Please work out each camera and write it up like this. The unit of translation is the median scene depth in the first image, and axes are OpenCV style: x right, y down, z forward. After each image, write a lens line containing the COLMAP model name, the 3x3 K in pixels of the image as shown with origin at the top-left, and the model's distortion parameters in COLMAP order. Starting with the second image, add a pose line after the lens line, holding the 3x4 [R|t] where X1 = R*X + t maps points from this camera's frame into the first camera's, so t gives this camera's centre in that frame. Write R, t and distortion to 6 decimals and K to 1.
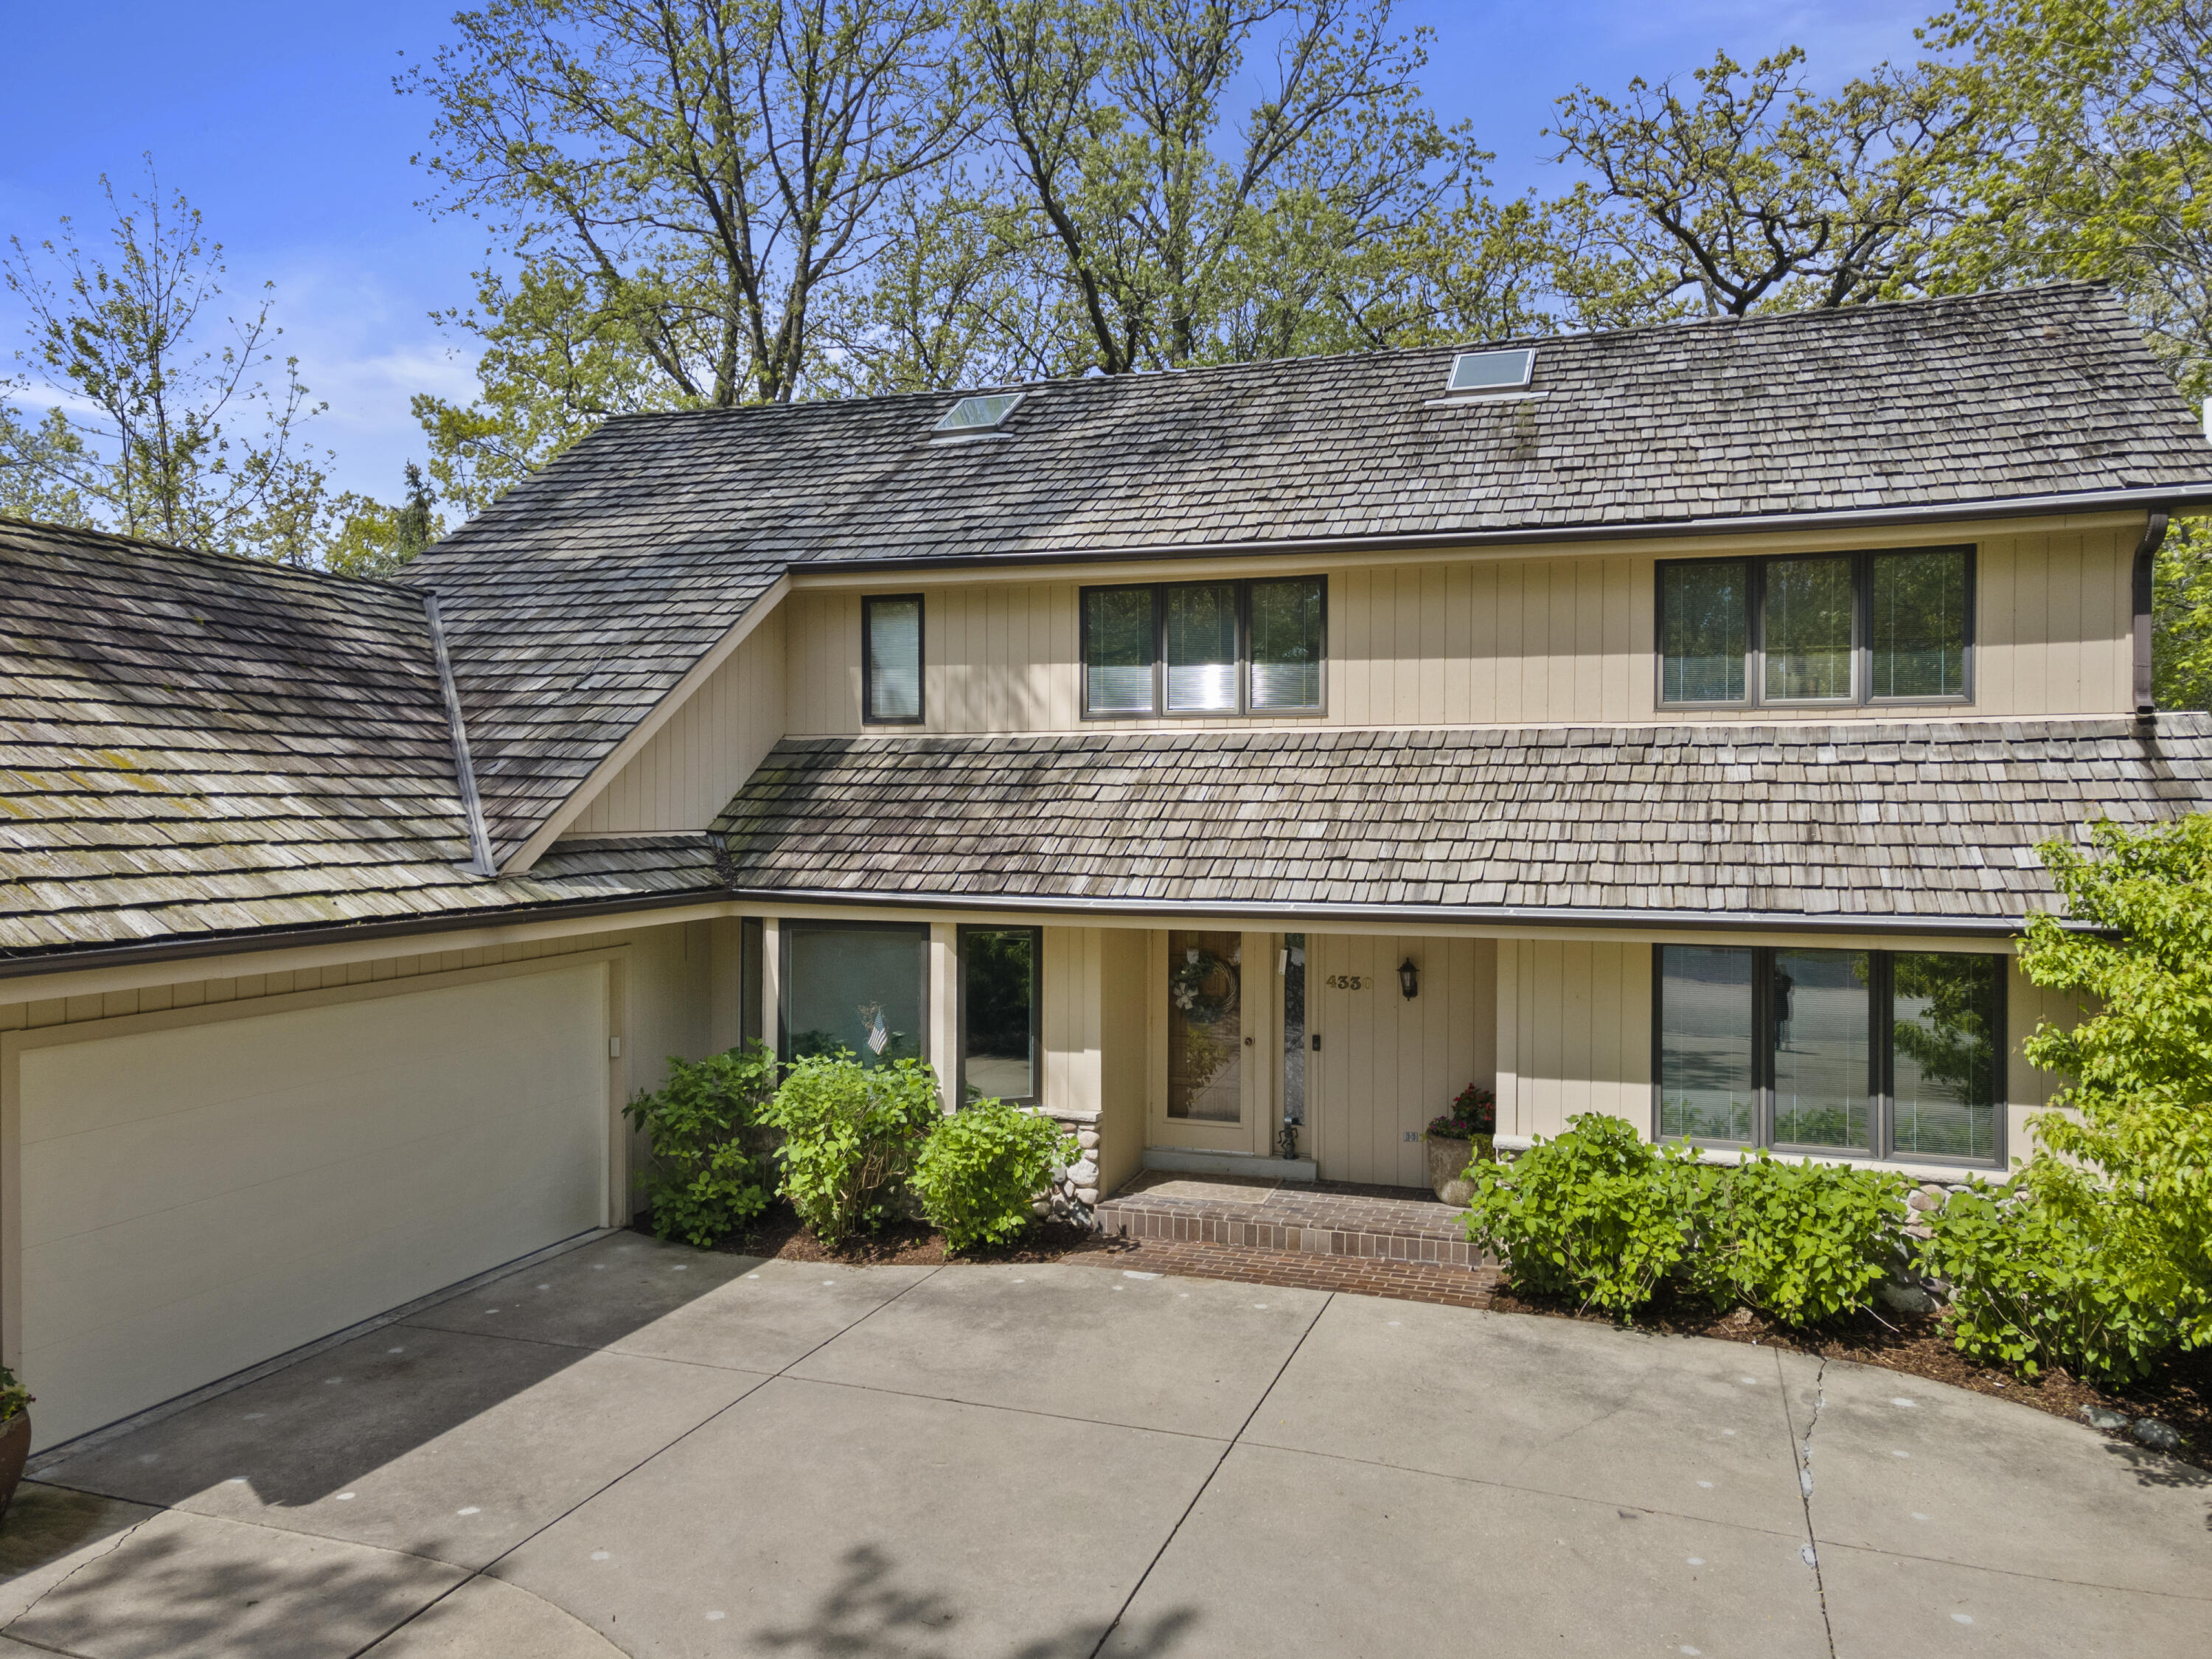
lens RADIAL K [[1590.9, 0, 1106.0], [0, 1590.9, 829.5], [0, 0, 1]] dist [0.015145, 0.044909]
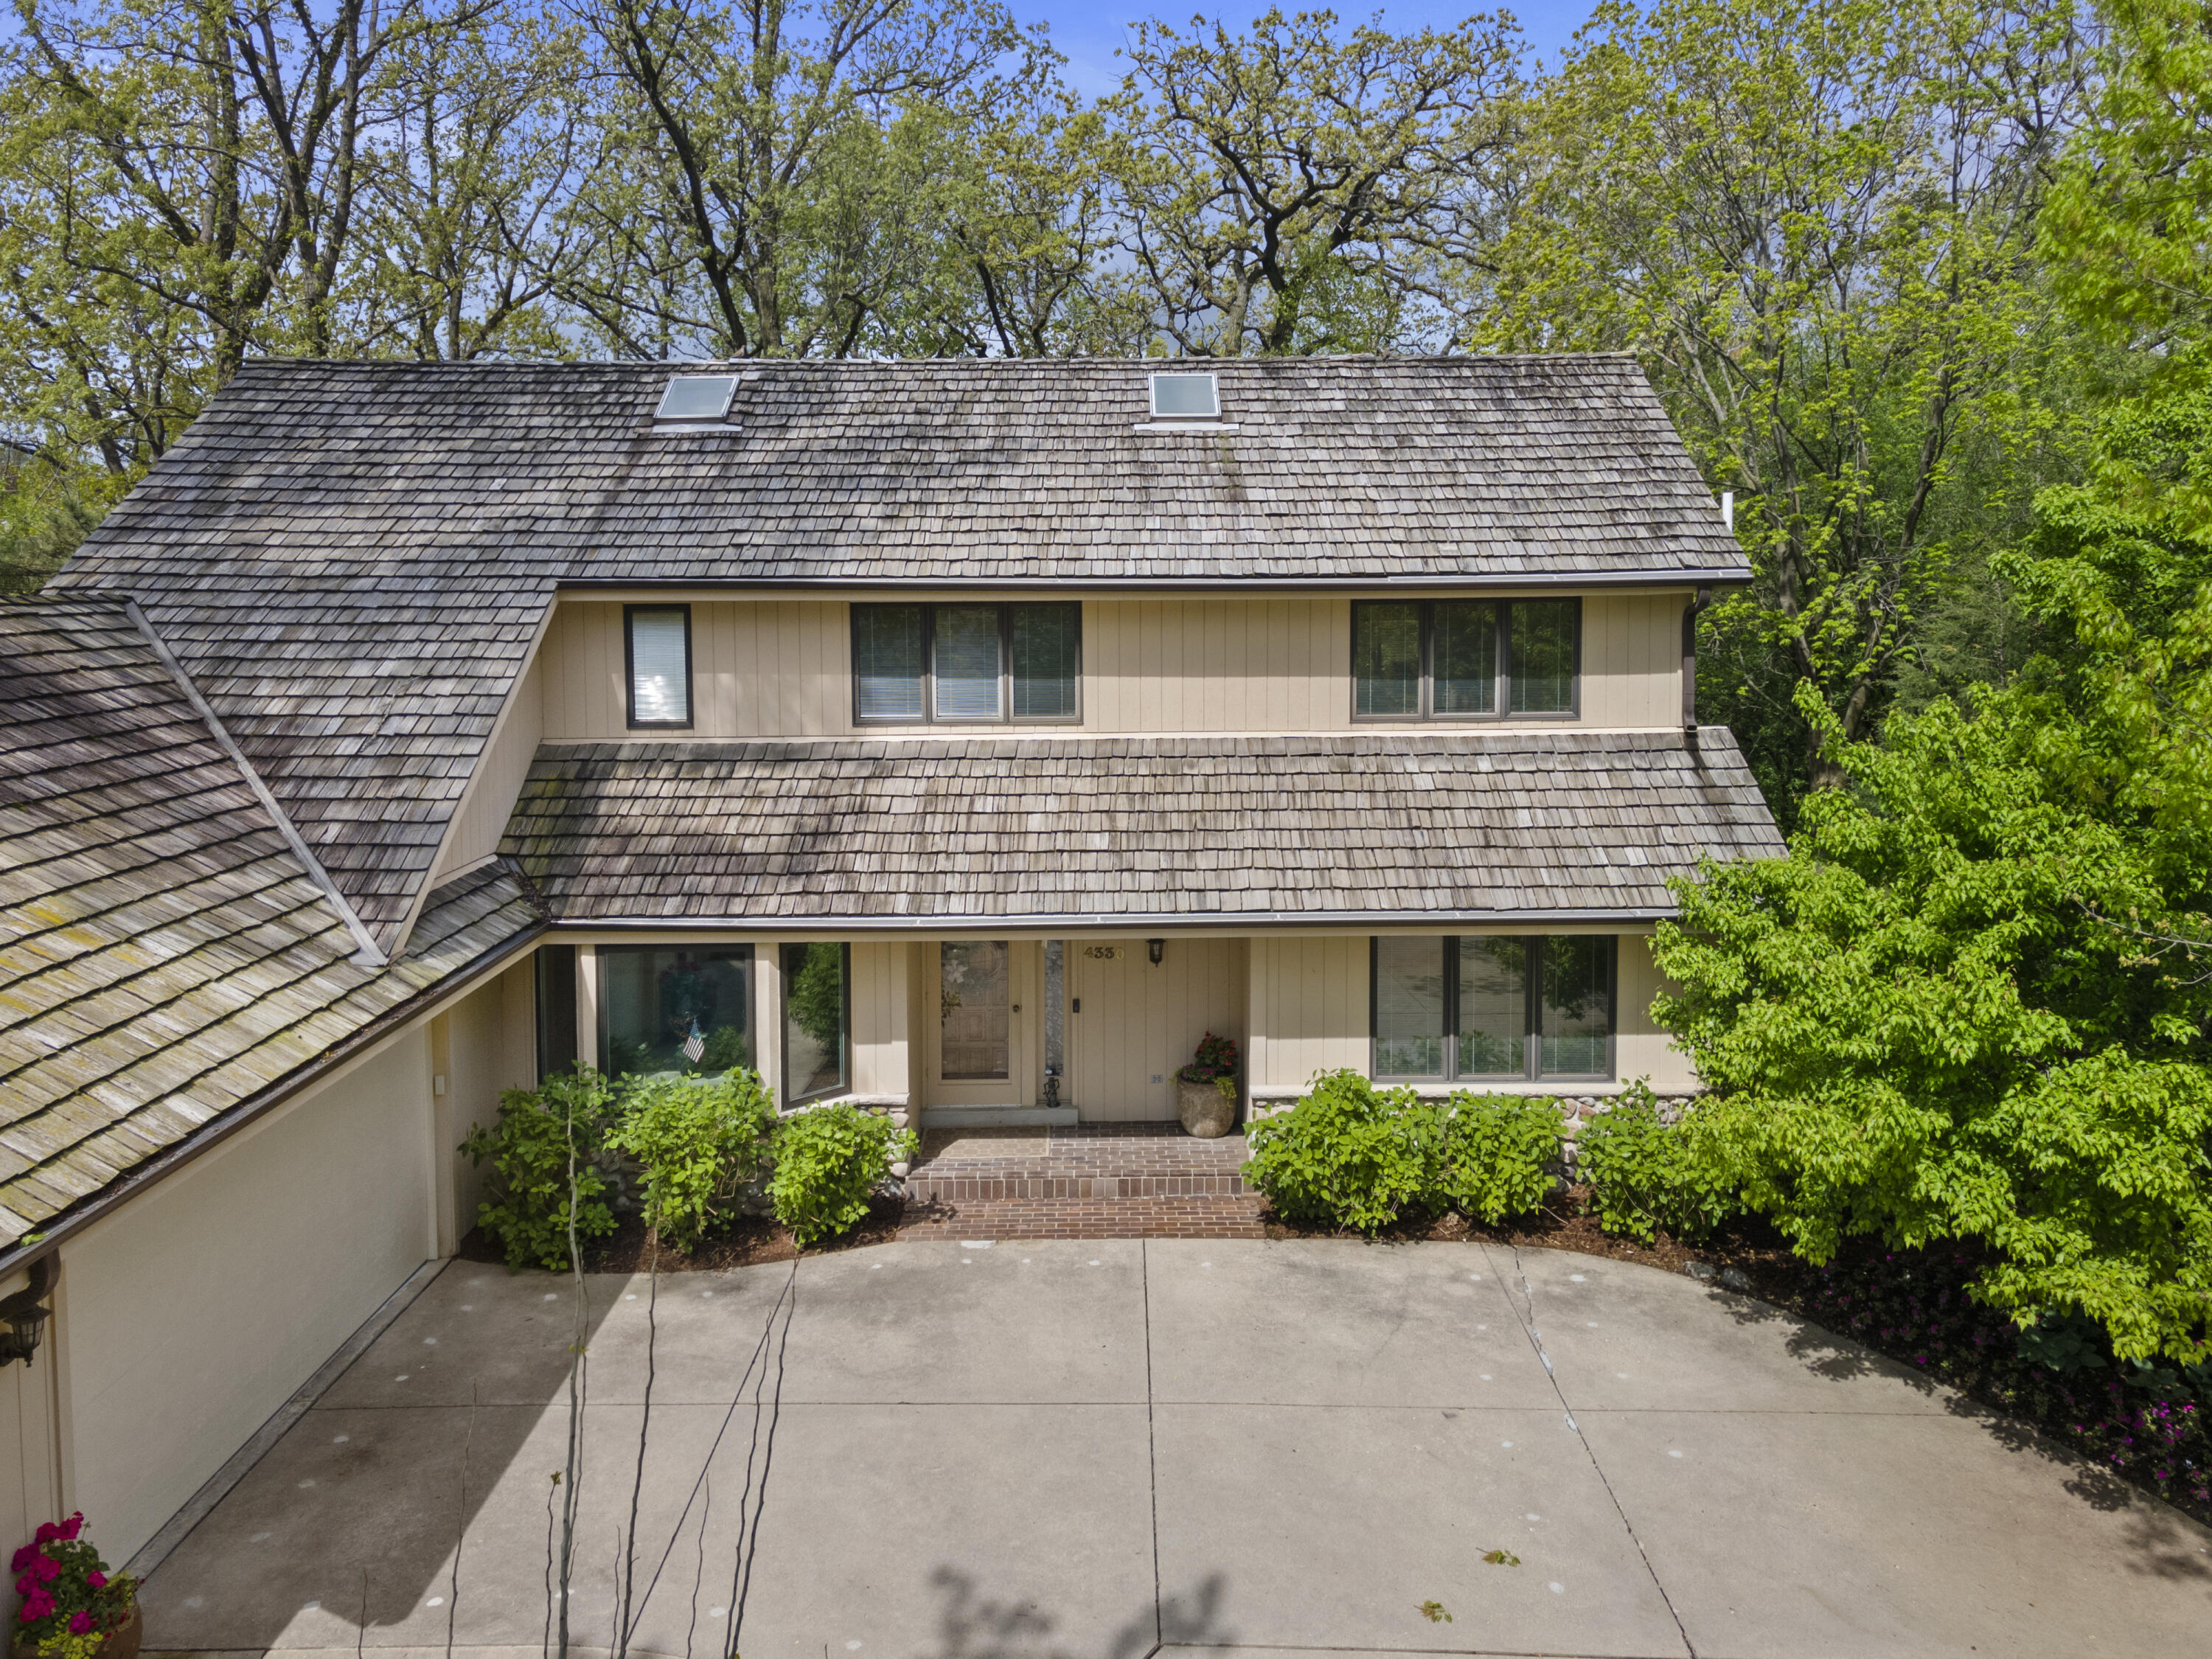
lens RADIAL K [[1640.7, 0, 1106.5], [0, 1640.7, 705.2], [0, 0, 1]] dist [0.032415, -0.005775]
pose [[0.943460, -0.033087, 0.329831, -0.265008], [0.013218, 0.997970, 0.062302, -0.179727], [-0.331223, -0.054420, 0.941982, -0.132279]]
